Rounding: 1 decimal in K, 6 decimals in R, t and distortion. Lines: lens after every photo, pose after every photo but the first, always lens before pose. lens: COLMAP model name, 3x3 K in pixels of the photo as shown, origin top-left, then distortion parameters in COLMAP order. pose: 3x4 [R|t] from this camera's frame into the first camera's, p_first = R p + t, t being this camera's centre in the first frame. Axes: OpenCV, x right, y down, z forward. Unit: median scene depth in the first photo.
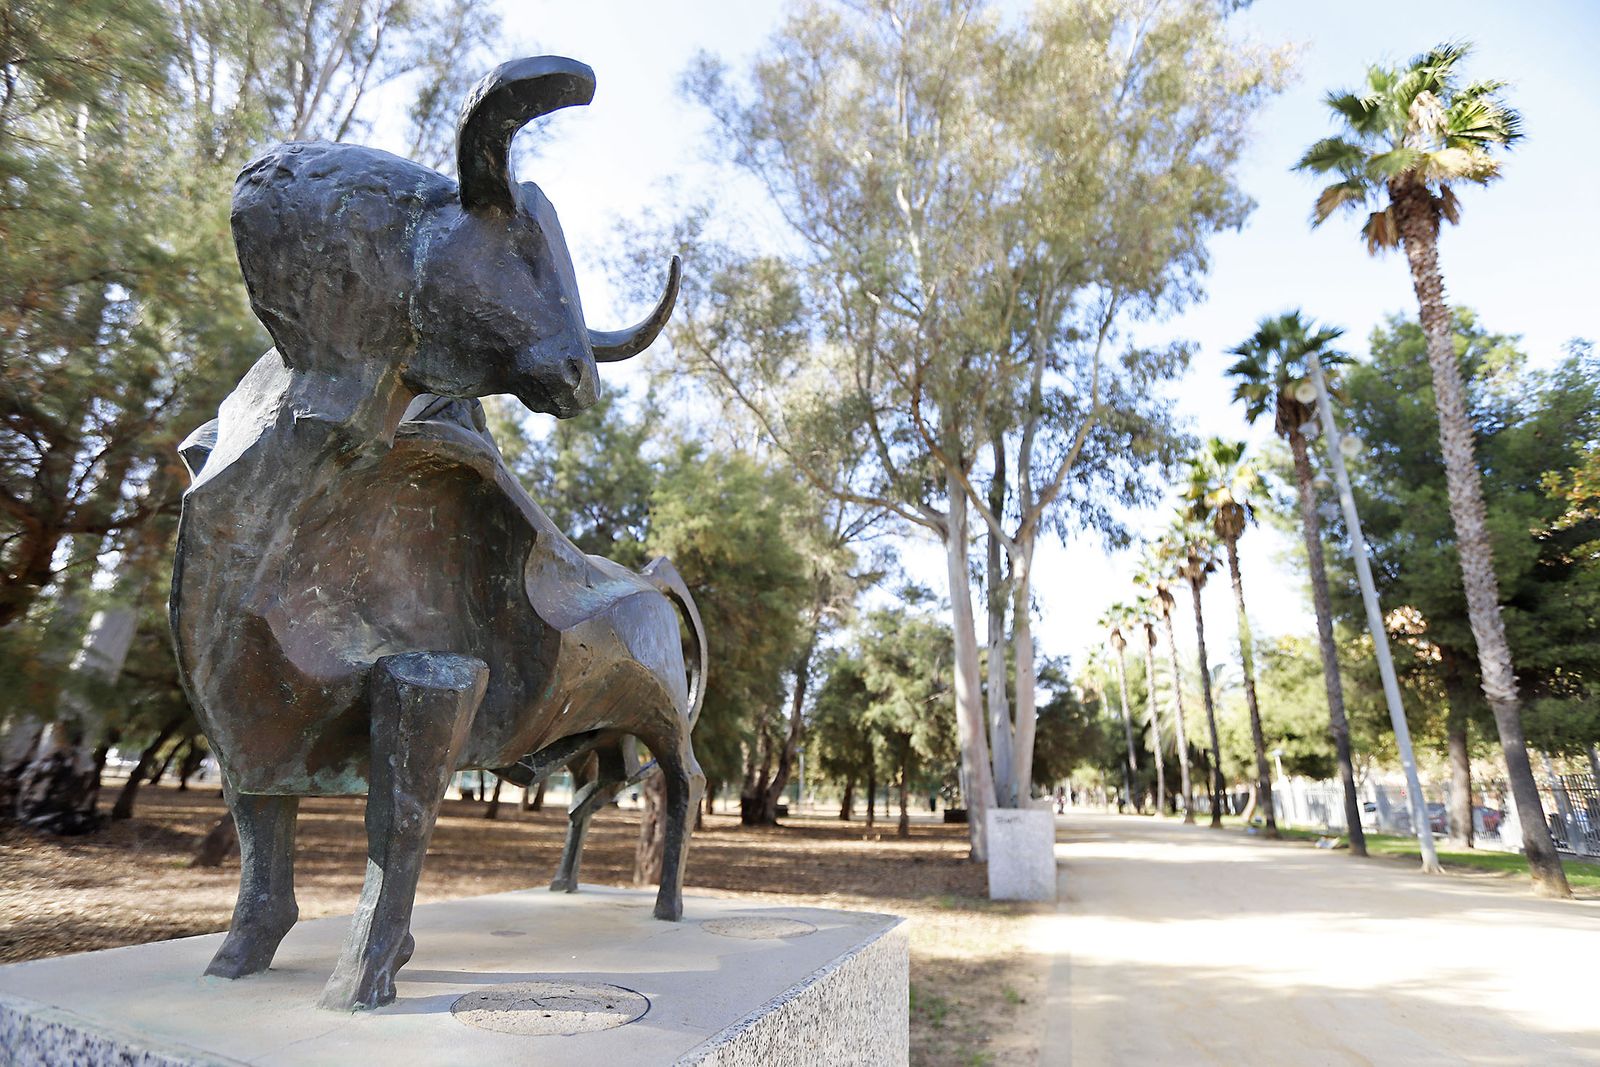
lens RADIAL K [[734.9, 0, 796.6], [0, 734.9, 536.5], [0, 0, 1]] dist [-0.074241, 0.024514]
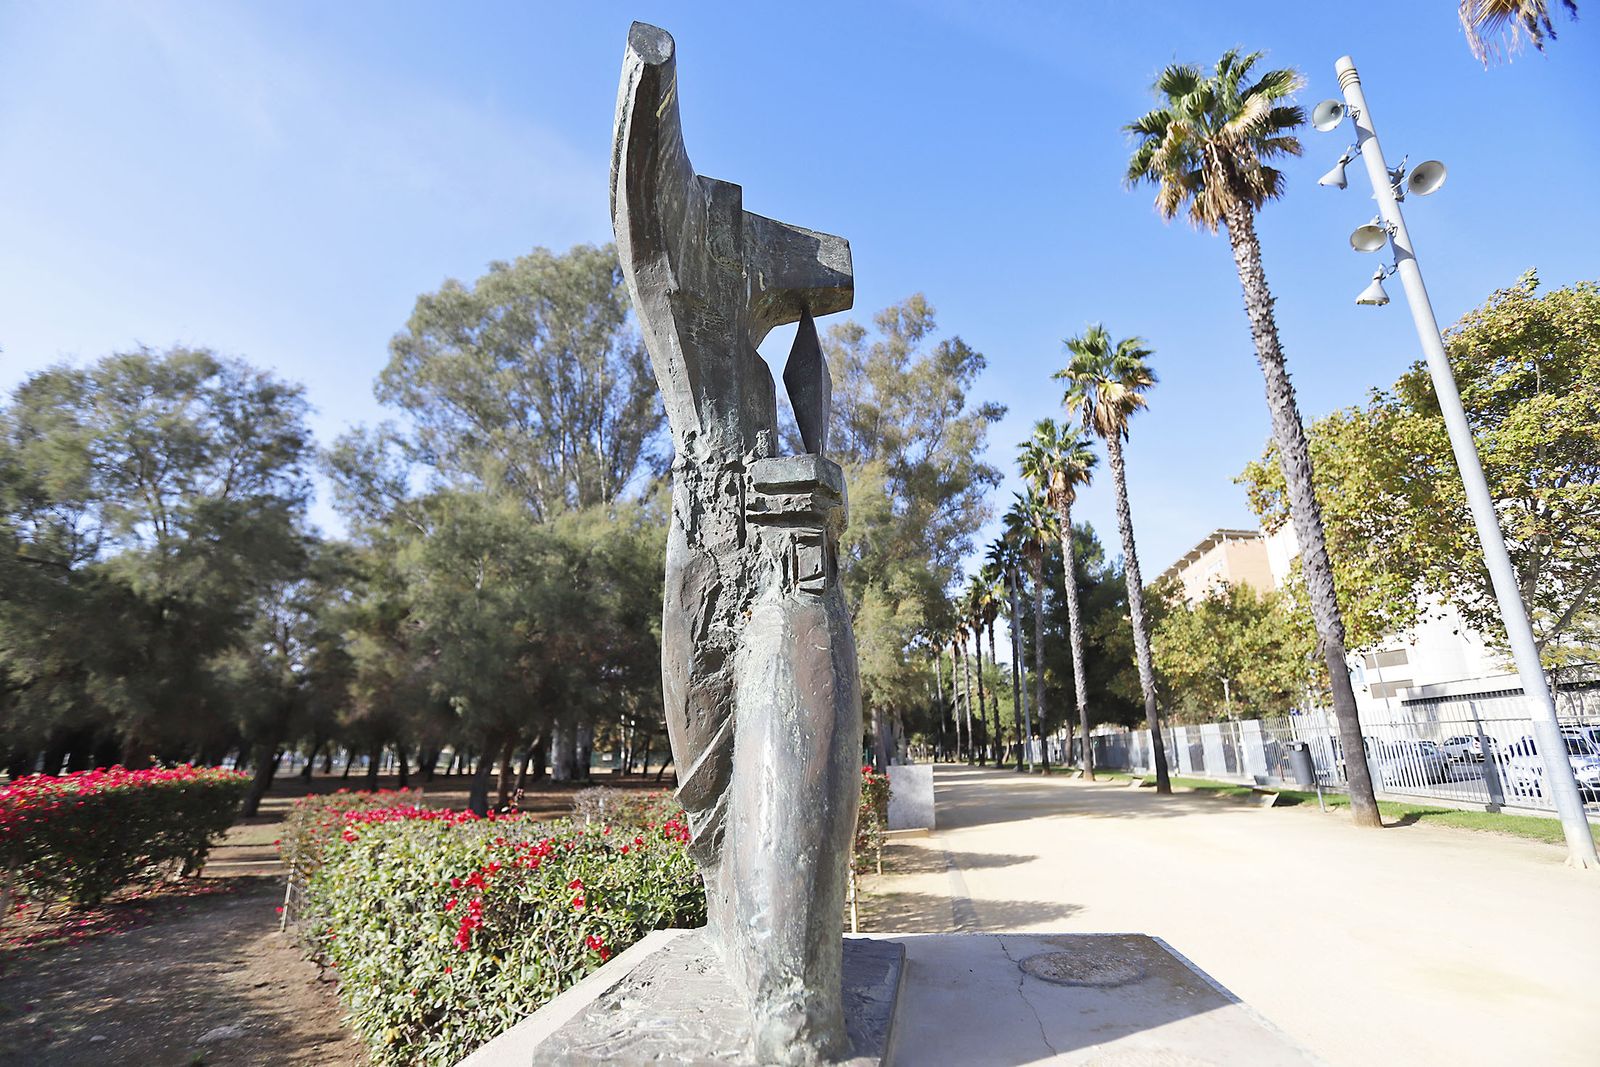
lens RADIAL K [[736.4, 0, 804.4], [0, 736.4, 541.2], [0, 0, 1]] dist [-0.091878, 0.037307]
pose [[0.973670, 0.013987, 0.227531, -0.460732], [-0.026059, 0.998402, 0.050139, -0.398740], [-0.226467, -0.054749, 0.972479, -1.086034]]
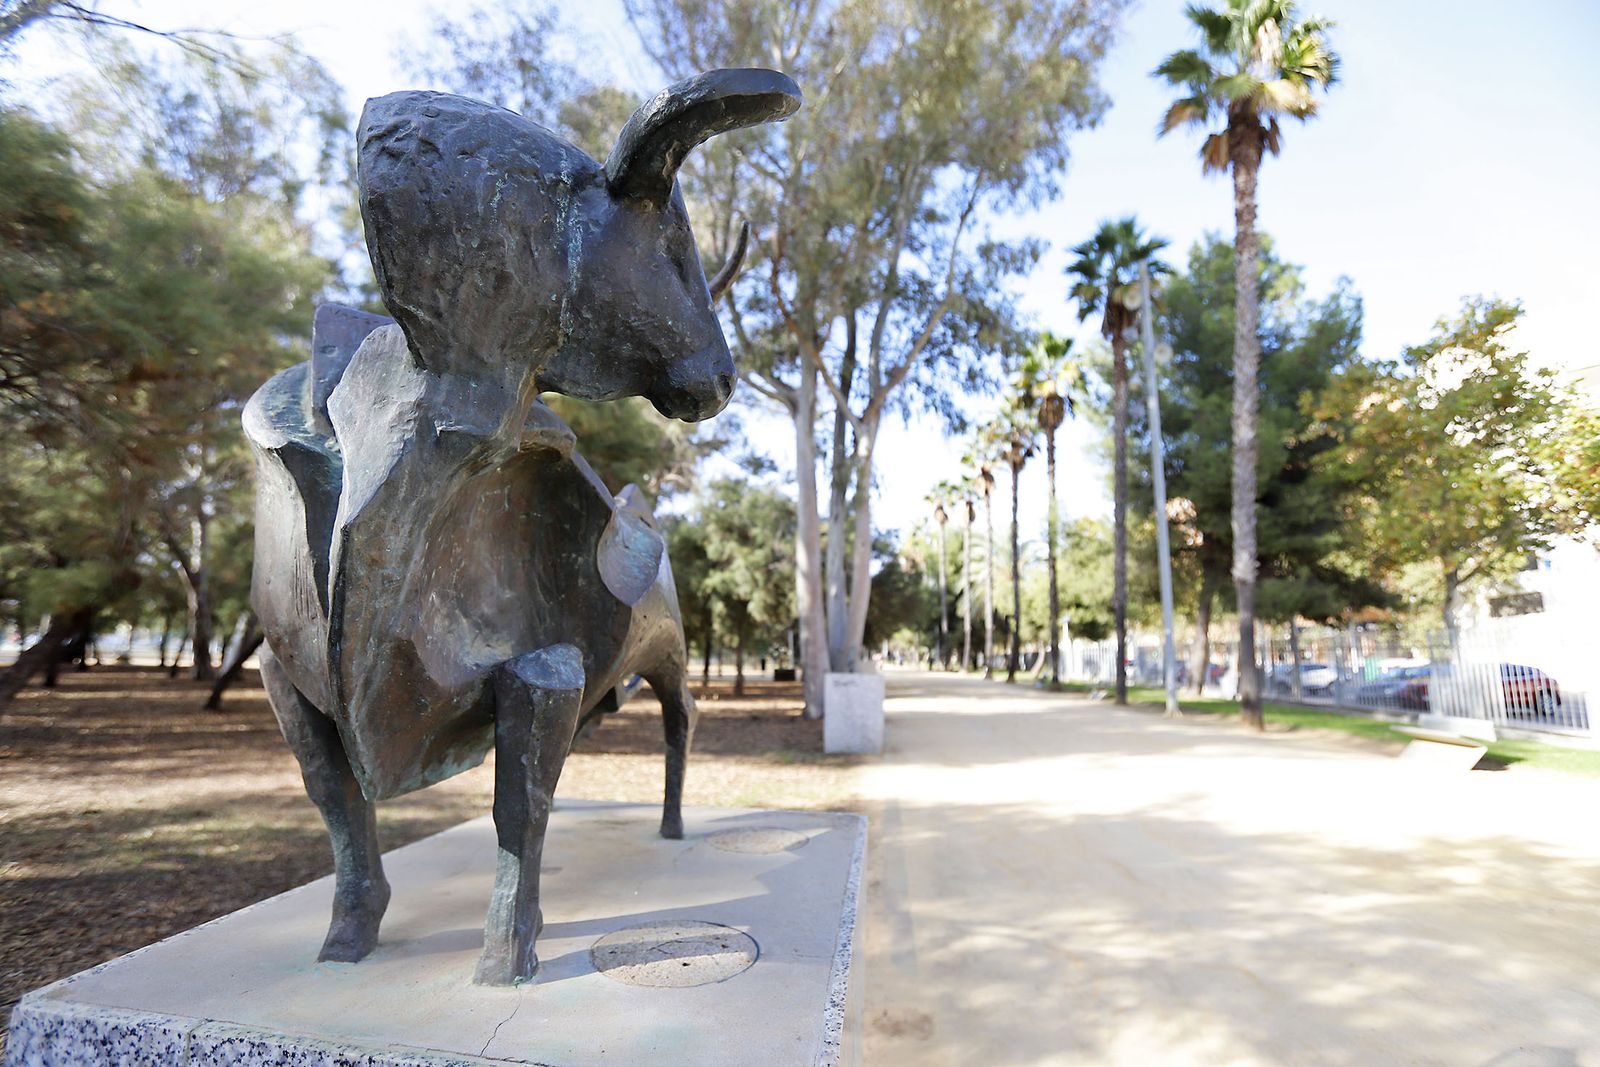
lens RADIAL K [[736.4, 0, 804.4], [0, 736.4, 541.2], [0, 0, 1]] dist [-0.091878, 0.037307]
pose [[0.972578, 0.018900, 0.231810, -0.011095], [-0.061952, 0.981736, 0.179879, -0.005362], [-0.224176, -0.189308, 0.955985, -0.000411]]
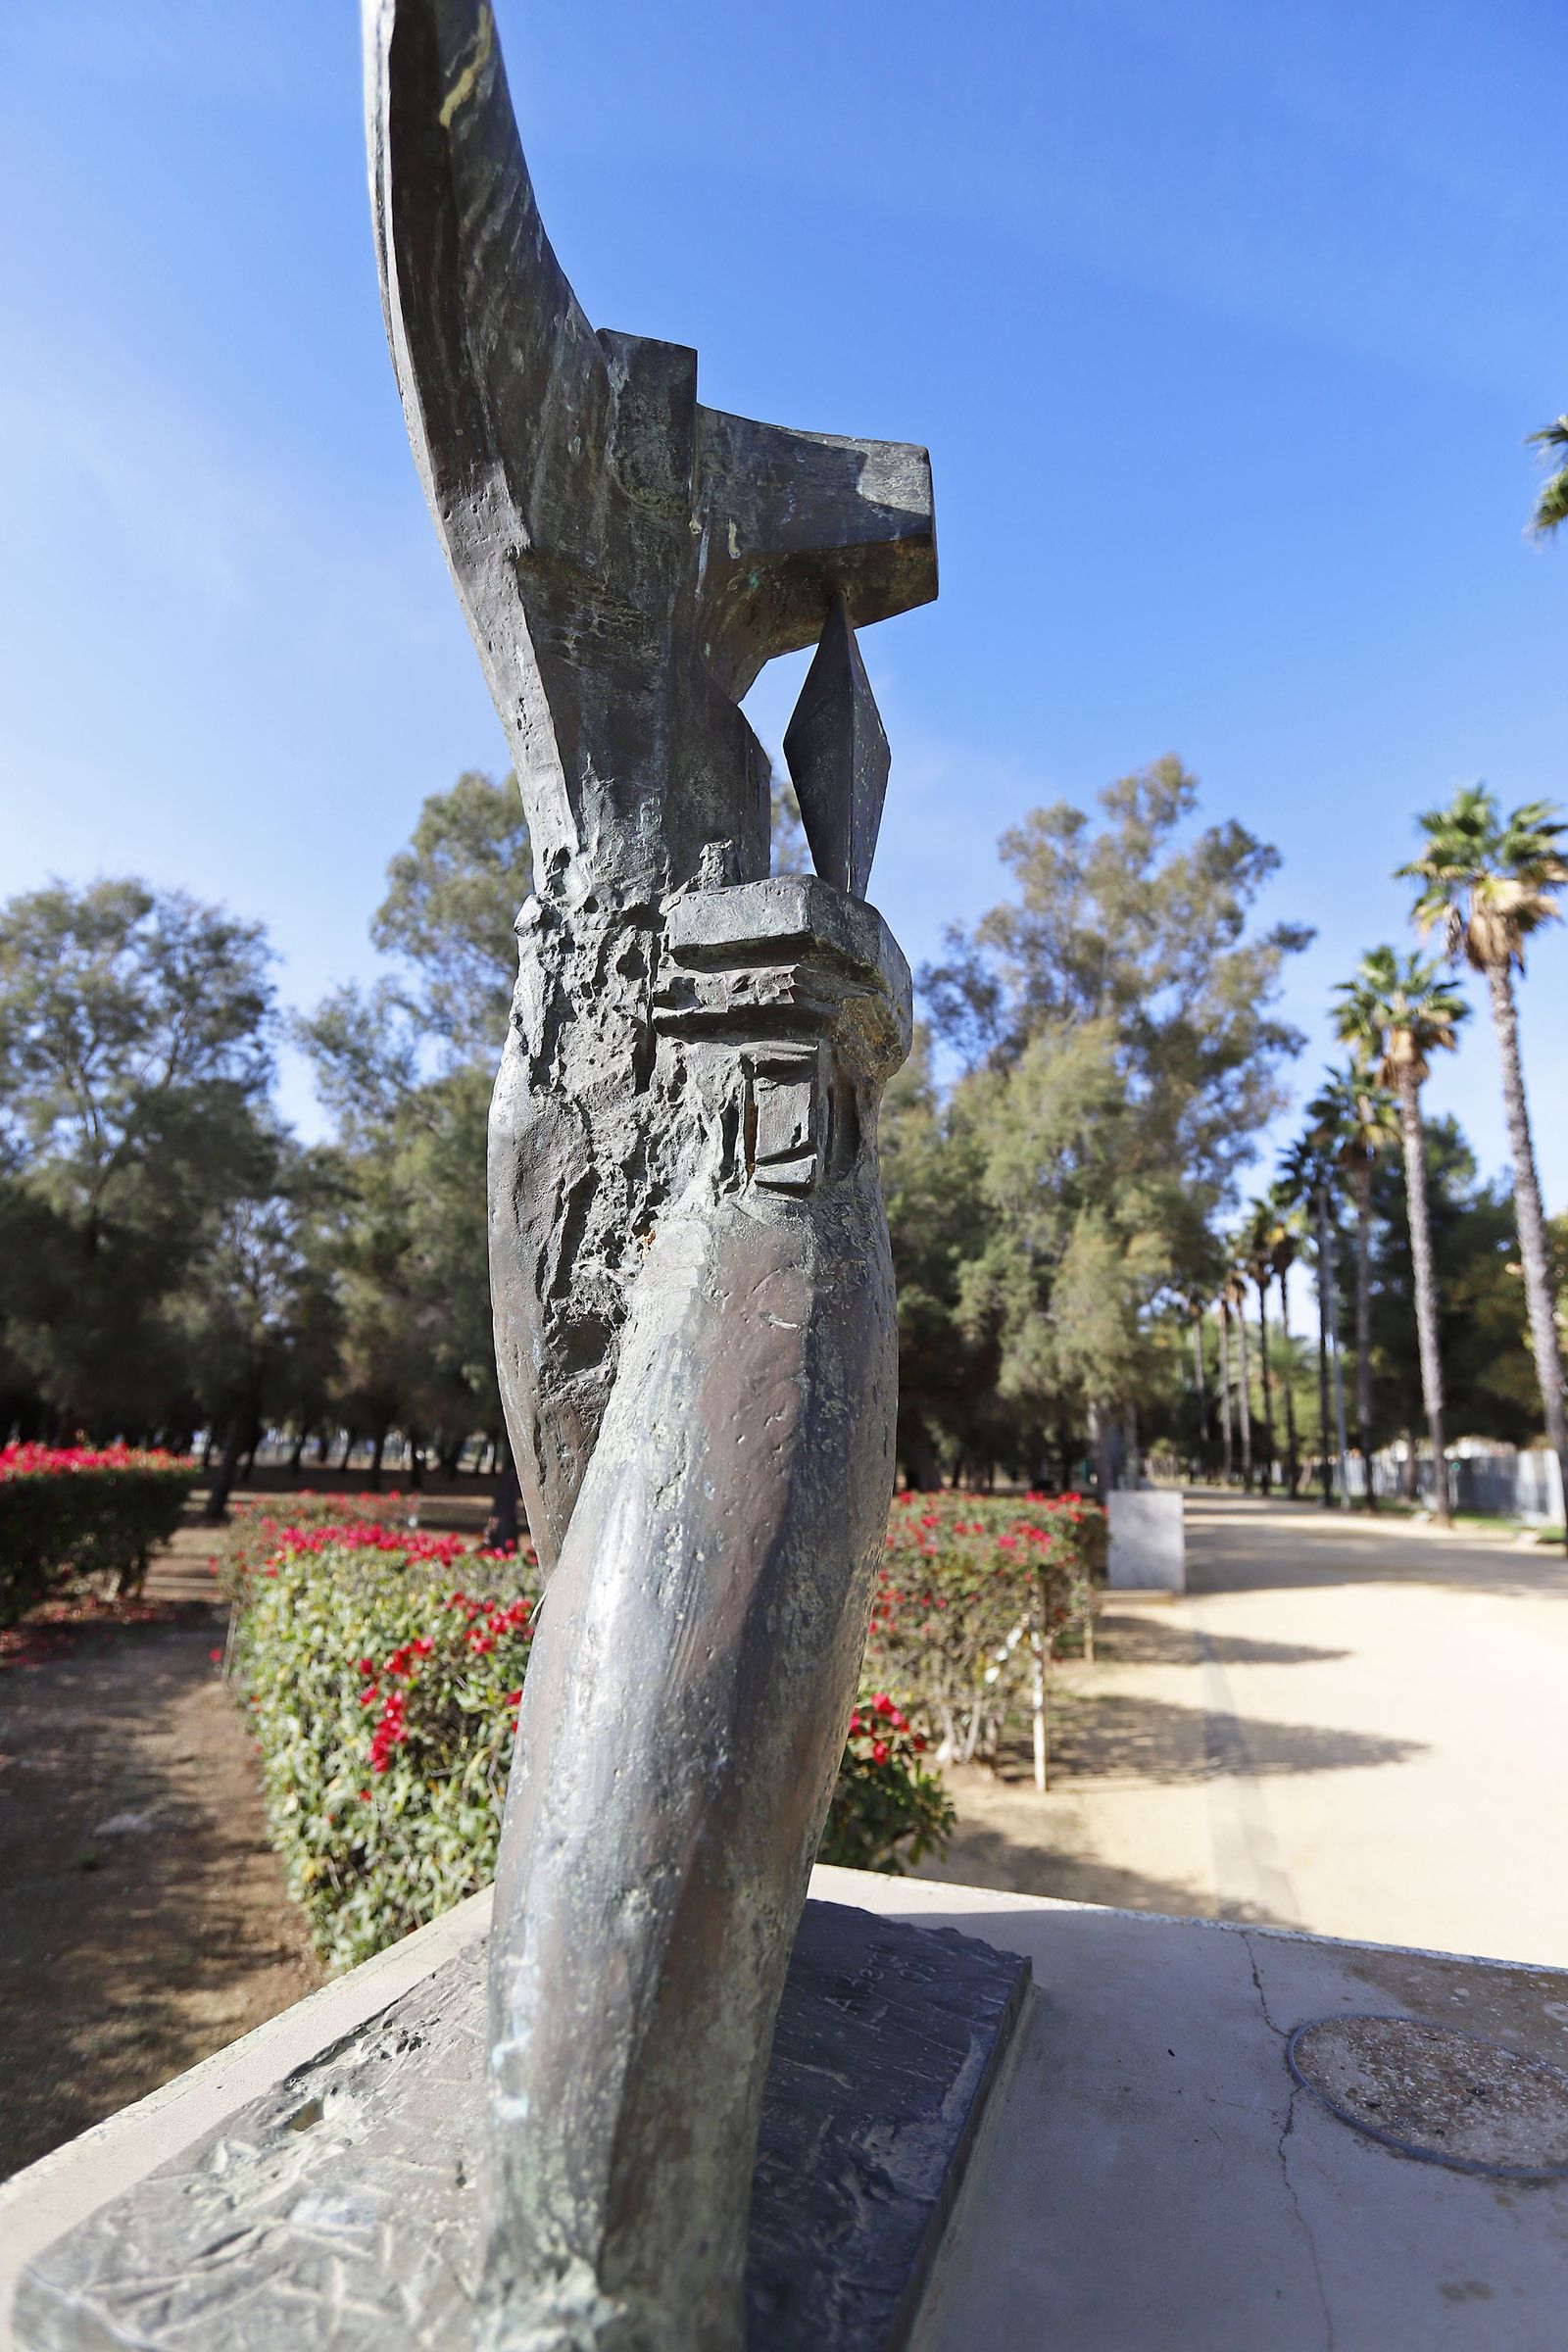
lens RADIAL K [[1080.3, 0, 797.2], [0, 1080.3, 1193.6], [0, 0, 1]] dist [-0.074241, 0.024514]
pose [[0.998778, 0.009999, 0.048401, -0.440010], [-0.014698, 0.995105, 0.097726, -0.392997], [-0.047187, -0.098318, 0.994036, -1.052791]]
